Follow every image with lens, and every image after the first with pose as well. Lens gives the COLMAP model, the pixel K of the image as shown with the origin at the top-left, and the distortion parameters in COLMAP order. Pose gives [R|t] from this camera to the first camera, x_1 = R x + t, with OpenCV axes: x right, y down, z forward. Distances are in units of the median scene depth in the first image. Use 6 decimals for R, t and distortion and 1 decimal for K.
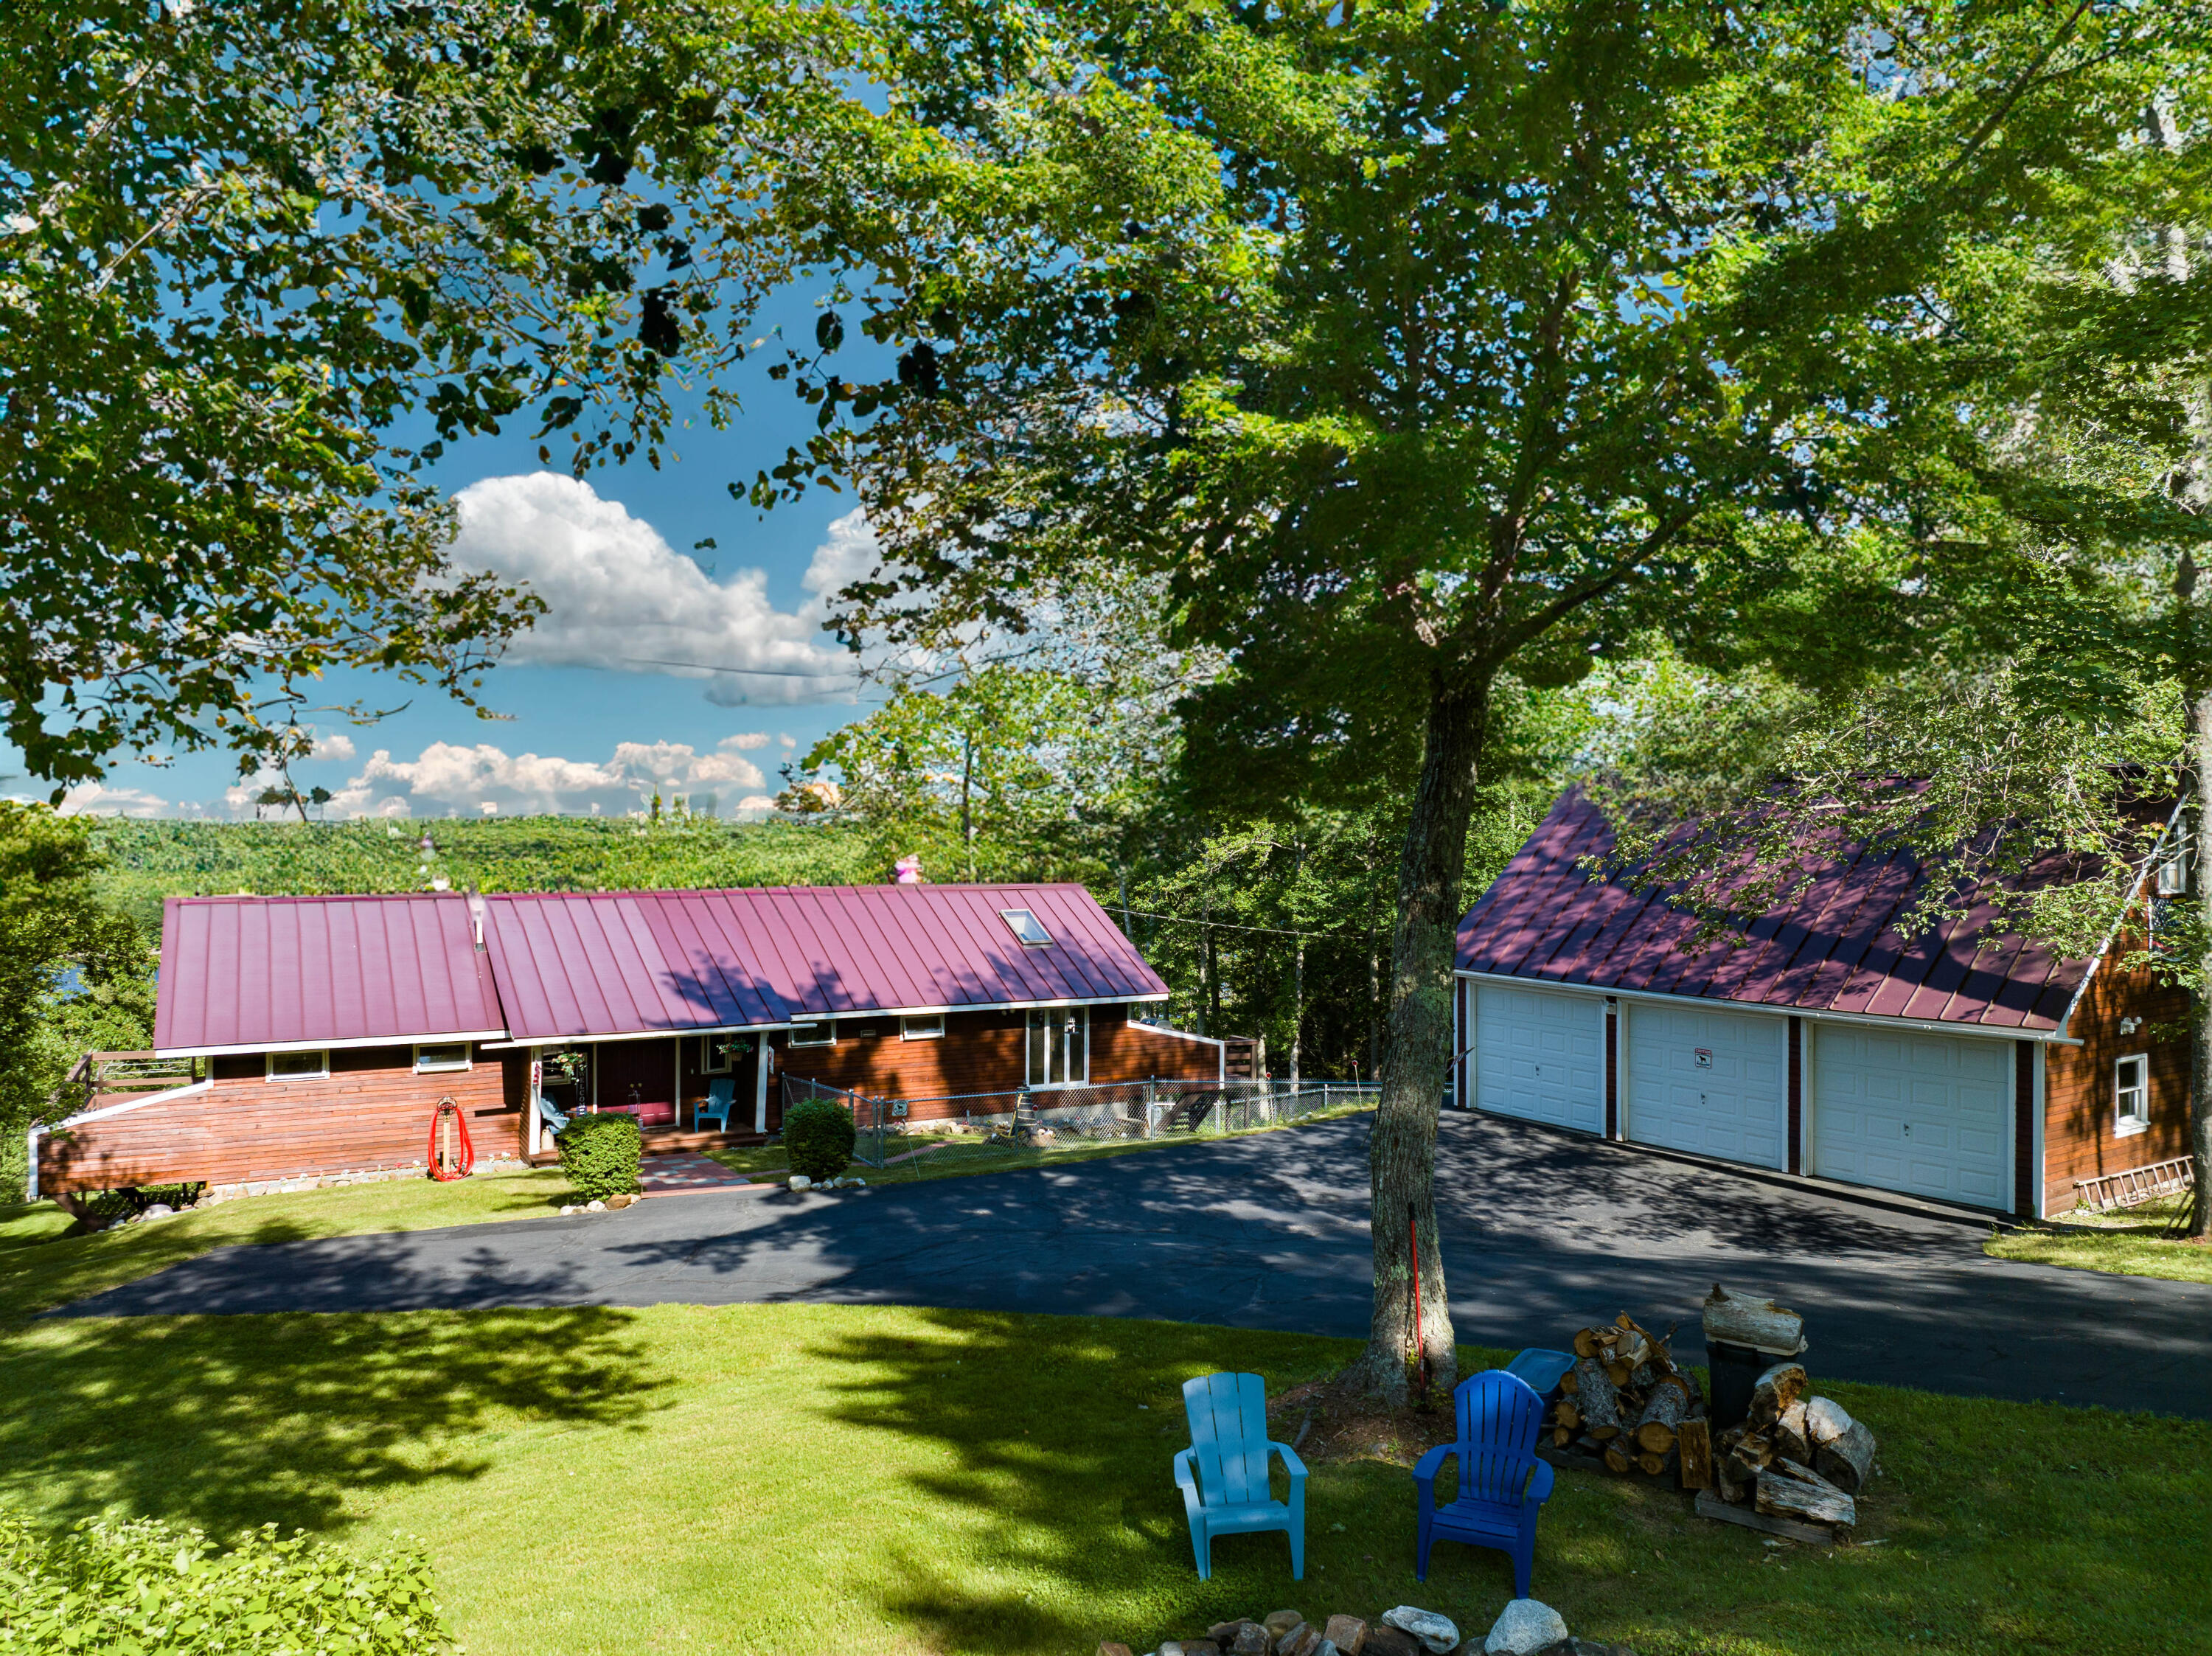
lens RADIAL K [[1554.7, 0, 1036.9], [0, 1554.7, 831.3], [0, 0, 1]] dist [-0.066688, -0.000380]
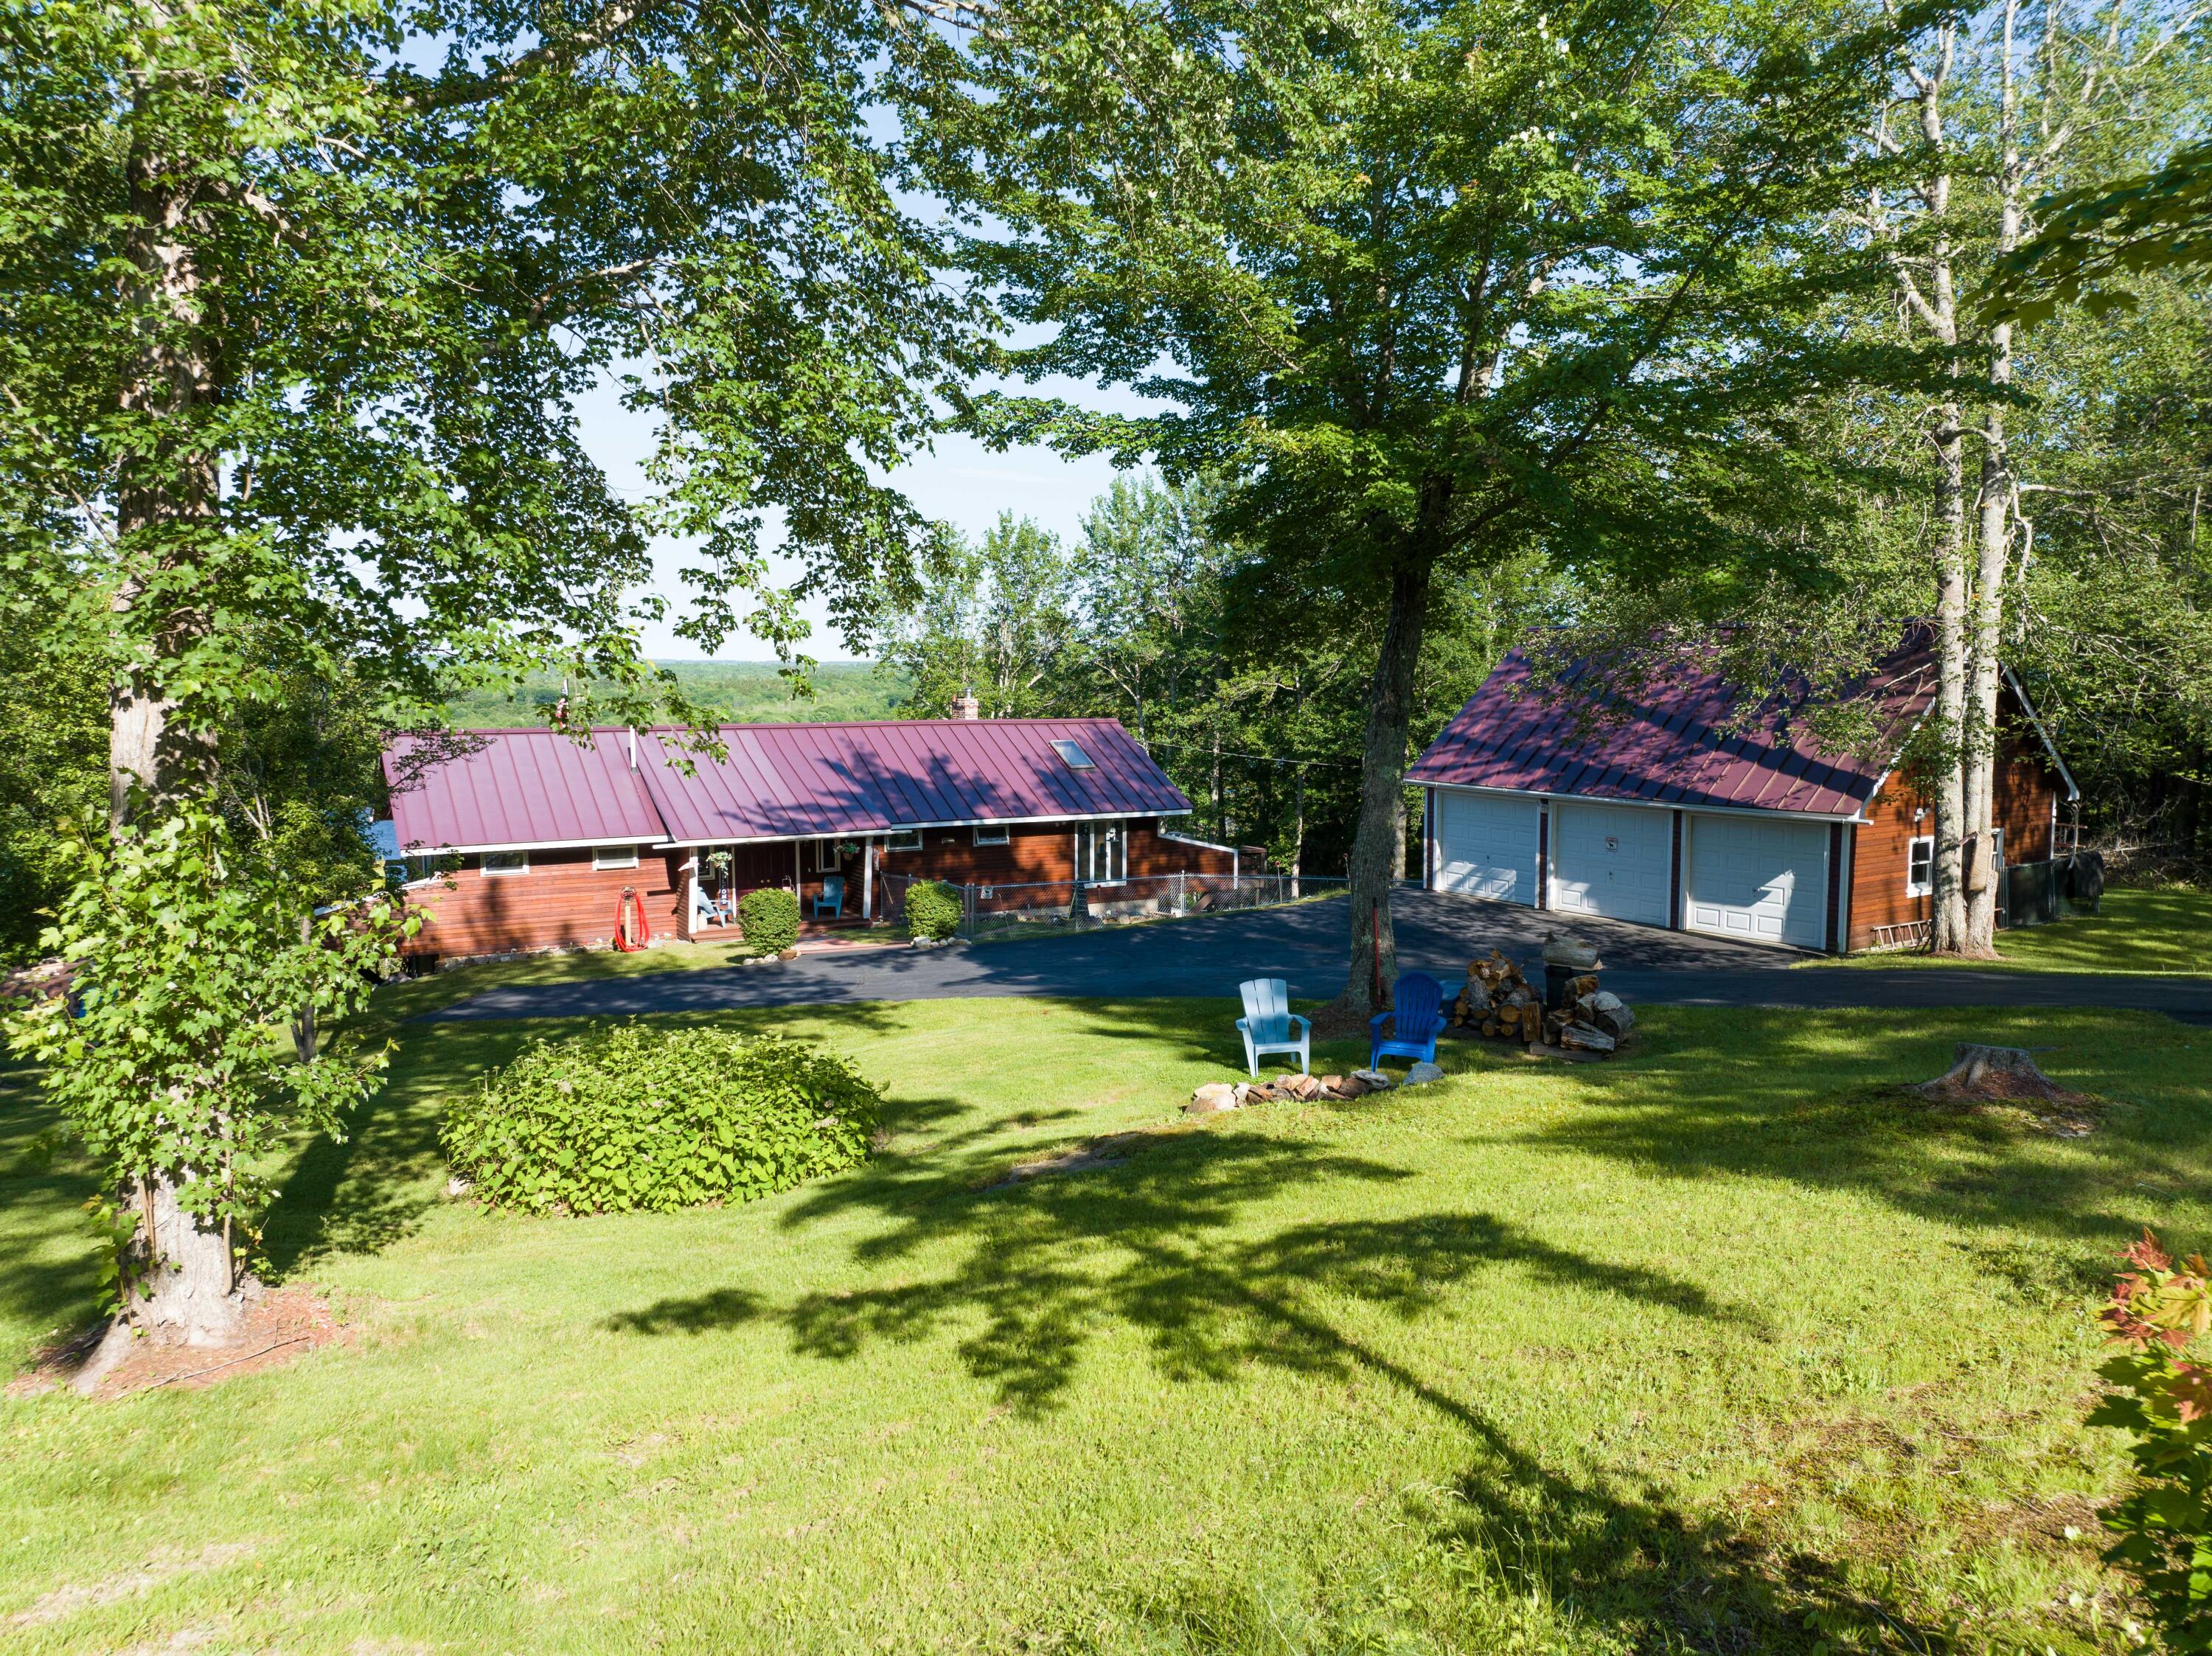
lens RADIAL K [[1554.0, 0, 1106.0], [0, 1554.0, 828.0], [0, 0, 1]] dist [0.007483, 0.000837]
pose [[0.998978, -0.007278, 0.044620, -0.044652], [0.002852, 0.995137, 0.098461, 0.001967], [-0.045119, -0.098233, 0.994140, -0.241150]]
